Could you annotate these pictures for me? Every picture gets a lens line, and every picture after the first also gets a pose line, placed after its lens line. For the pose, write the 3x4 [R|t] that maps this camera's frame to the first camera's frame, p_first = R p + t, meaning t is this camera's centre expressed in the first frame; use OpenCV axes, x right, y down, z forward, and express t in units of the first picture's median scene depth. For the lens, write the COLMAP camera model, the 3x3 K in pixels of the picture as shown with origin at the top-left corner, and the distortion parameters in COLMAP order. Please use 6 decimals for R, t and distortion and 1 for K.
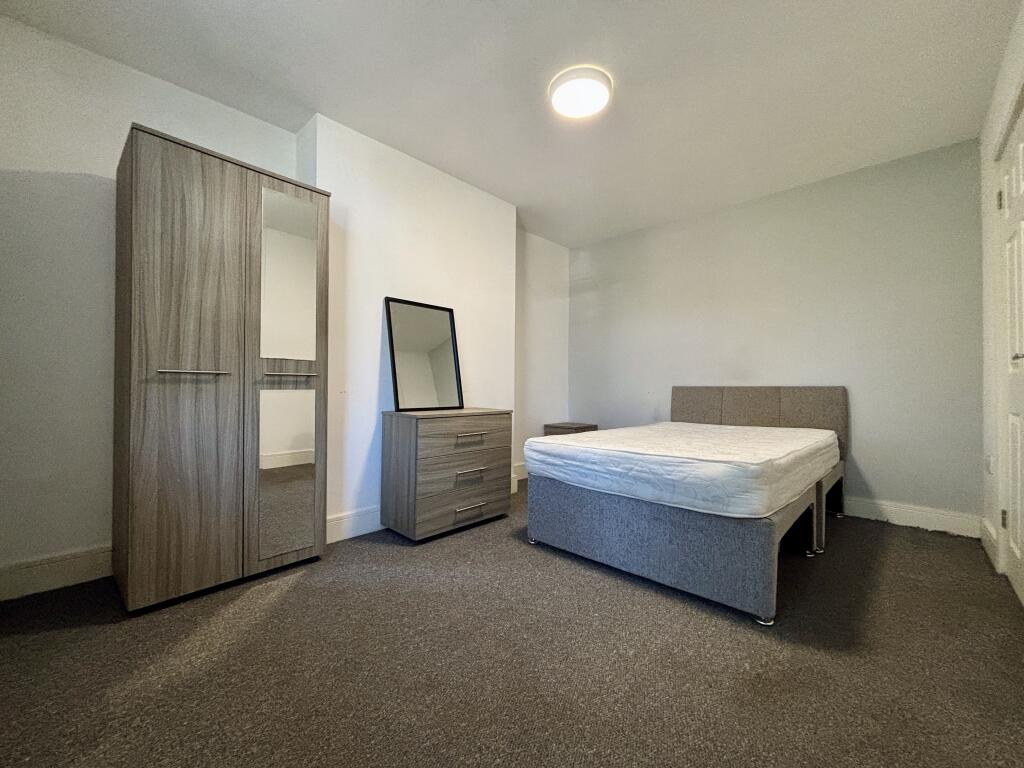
lens RADIAL K [[413.2, 0, 516.1], [0, 413.2, 388.3], [0, 0, 1]] dist [-0.004411, 0.000771]
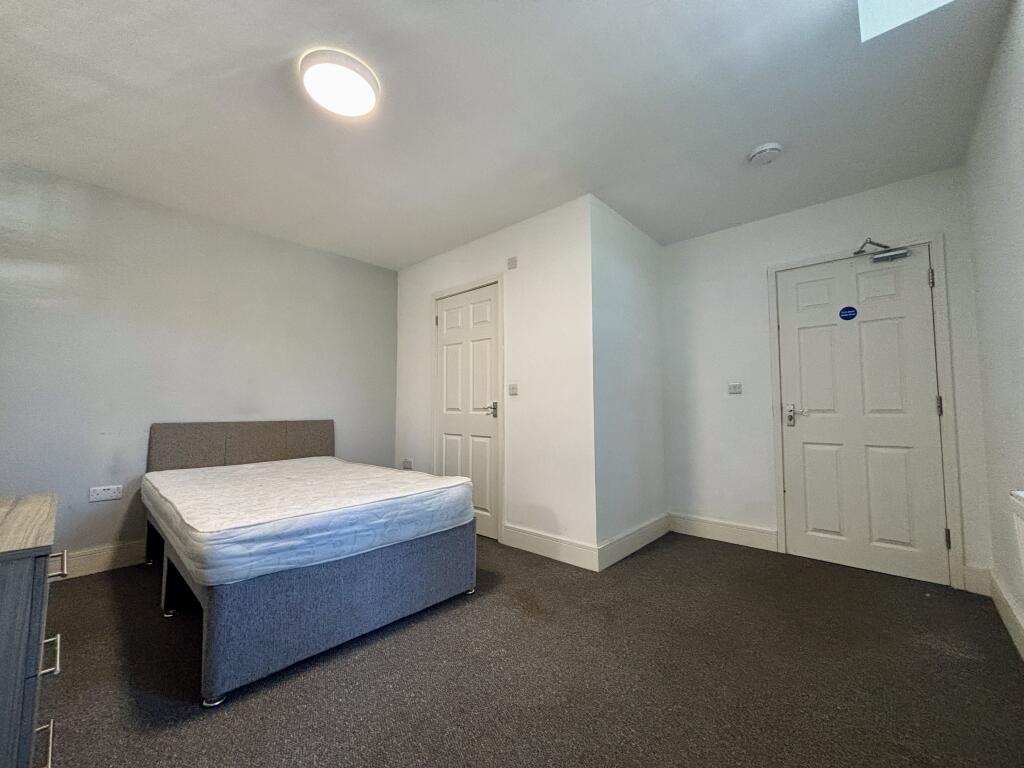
lens RADIAL K [[413.2, 0, 511.3], [0, 413.2, 376.4], [0, 0, 1]] dist [-0.004411, 0.000771]
pose [[-0.012208, 0.071010, 0.997401, -0.746253], [0.006968, 0.997457, -0.070928, -0.066878], [-0.999901, 0.006084, -0.012672, 0.729725]]
